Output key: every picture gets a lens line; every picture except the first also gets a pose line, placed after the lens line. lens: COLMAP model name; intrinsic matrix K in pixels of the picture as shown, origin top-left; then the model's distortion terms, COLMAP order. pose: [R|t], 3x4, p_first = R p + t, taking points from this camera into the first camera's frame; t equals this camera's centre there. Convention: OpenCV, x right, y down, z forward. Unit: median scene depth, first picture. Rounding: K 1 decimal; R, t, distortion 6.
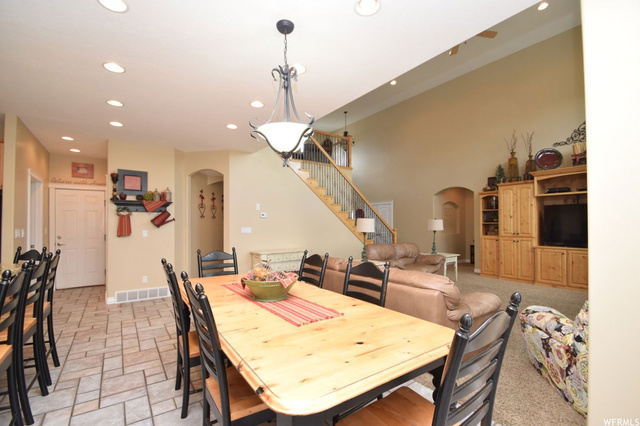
lens RADIAL K [[283.4, 0, 313.3], [0, 283.4, 221.3], [0, 0, 1]] dist [0.001441, -0.011557]
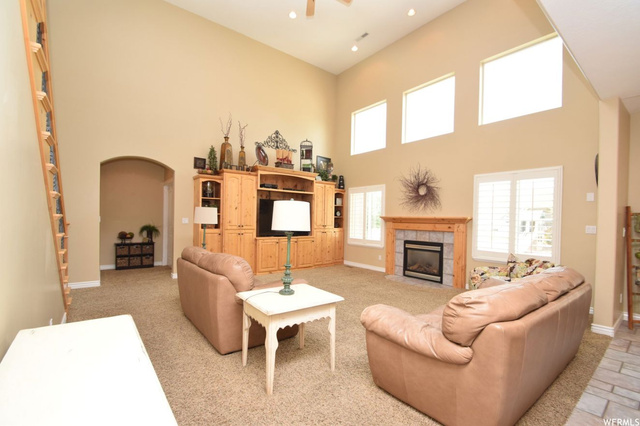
lens RADIAL K [[283.4, 0, 313.3], [0, 283.4, 221.3], [0, 0, 1]] dist [0.001441, -0.011557]
pose [[-0.034705, -0.010822, 0.999339, -0.243605], [-0.033530, 0.999391, 0.009658, 0.010865], [-0.998835, -0.033172, -0.035047, 0.803813]]
